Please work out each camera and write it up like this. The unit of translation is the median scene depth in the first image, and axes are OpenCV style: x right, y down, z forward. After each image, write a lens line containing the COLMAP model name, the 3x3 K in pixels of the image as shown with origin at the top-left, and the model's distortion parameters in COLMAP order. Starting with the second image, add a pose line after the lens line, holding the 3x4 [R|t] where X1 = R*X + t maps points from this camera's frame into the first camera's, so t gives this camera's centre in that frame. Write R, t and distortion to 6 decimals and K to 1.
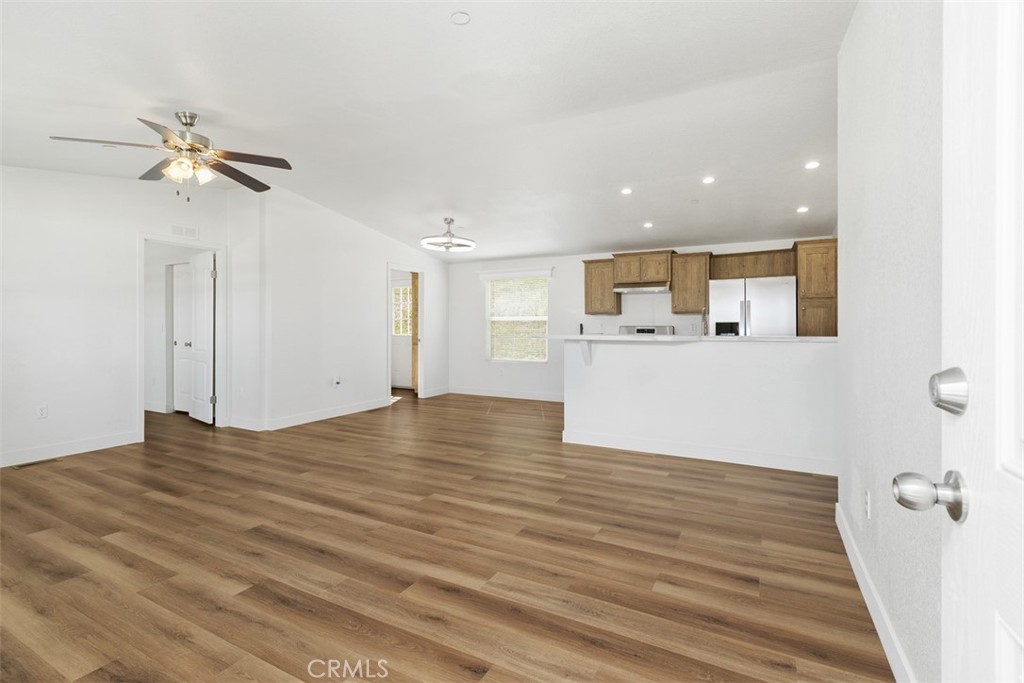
lens RADIAL K [[467.9, 0, 508.8], [0, 467.9, 332.6], [0, 0, 1]] dist [0.002425, -0.001146]
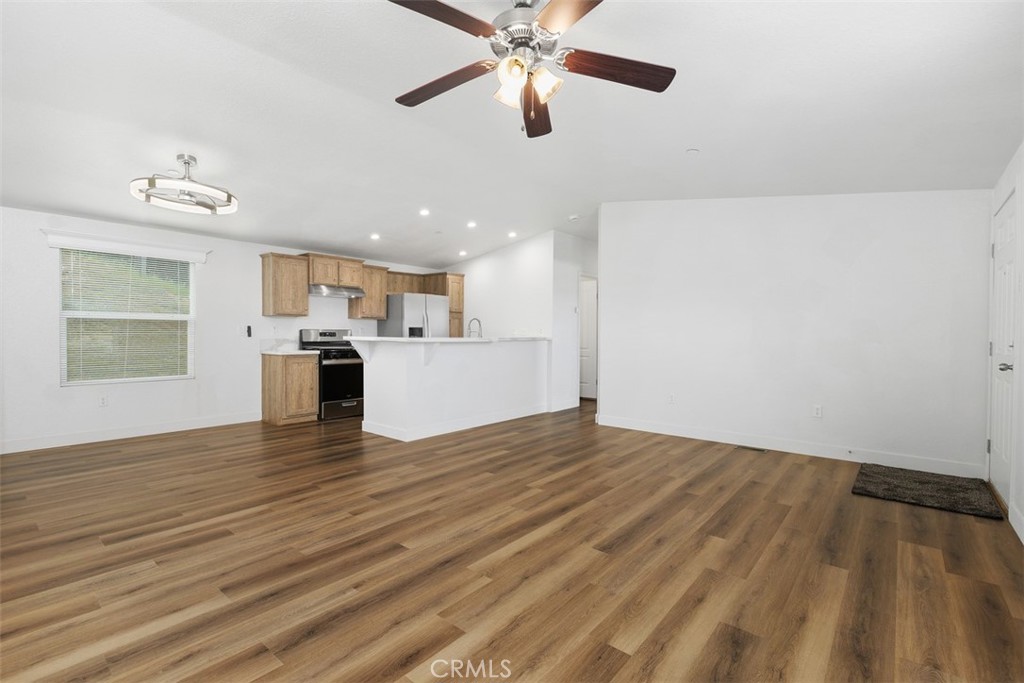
lens RADIAL K [[467.9, 0, 507.5], [0, 467.9, 339.1], [0, 0, 1]] dist [0.002425, -0.001146]
pose [[0.204722, -0.011810, 0.978749, -1.194315], [0.005356, 0.999926, 0.010946, -0.004392], [-0.978805, 0.003001, 0.204770, 0.805273]]
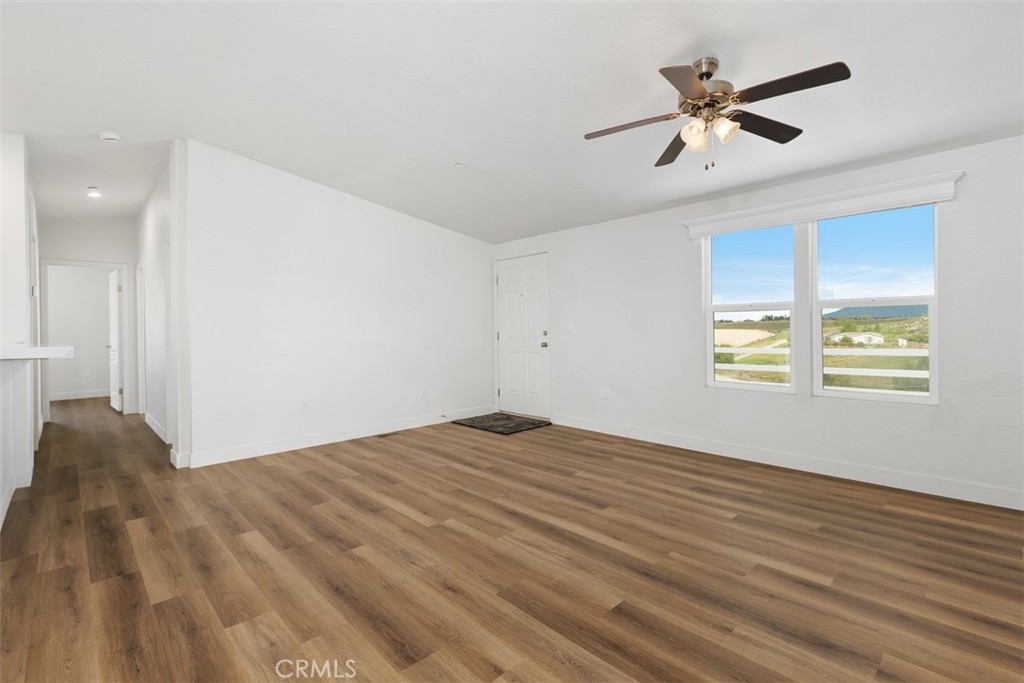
lens RADIAL K [[467.9, 0, 521.8], [0, 467.9, 337.4], [0, 0, 1]] dist [0.002425, -0.001146]
pose [[-0.957627, 0.004775, 0.287971, -0.548956], [0.013669, 0.999489, 0.028881, -0.014079], [-0.287686, 0.031593, -0.957203, 1.704819]]
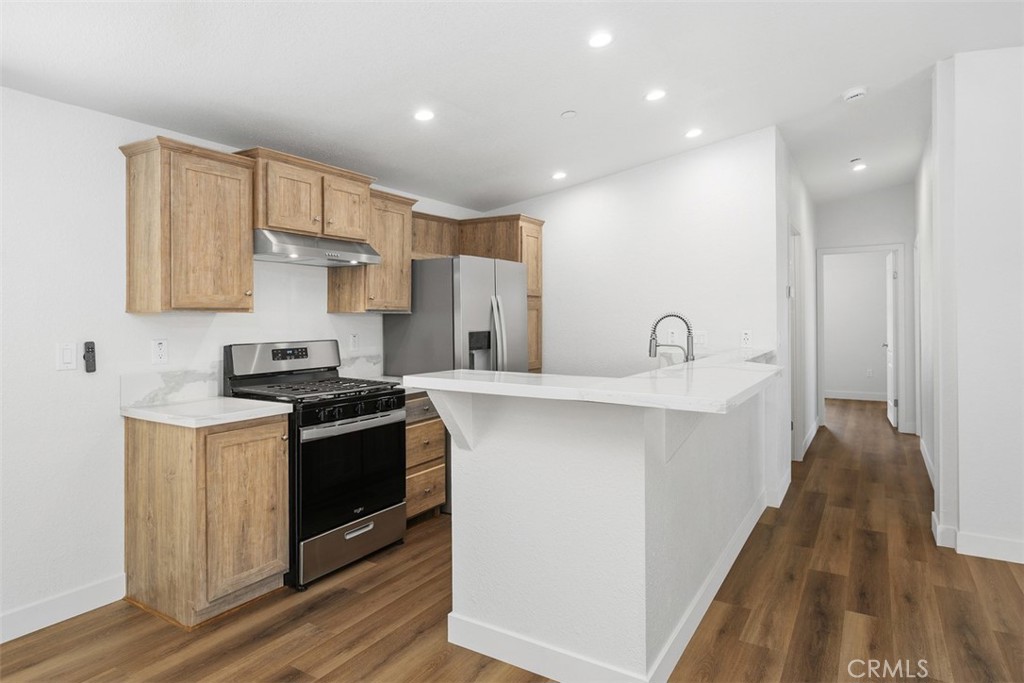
lens RADIAL K [[589.4, 0, 502.2], [0, 589.4, 310.4], [0, 0, 1]] dist [-0.005825, -0.003145]
pose [[0.060806, 0.009488, 0.998105, -0.426160], [0.016271, 0.999813, -0.010496, -0.064505], [-0.998017, 0.016878, 0.060640, 1.512494]]
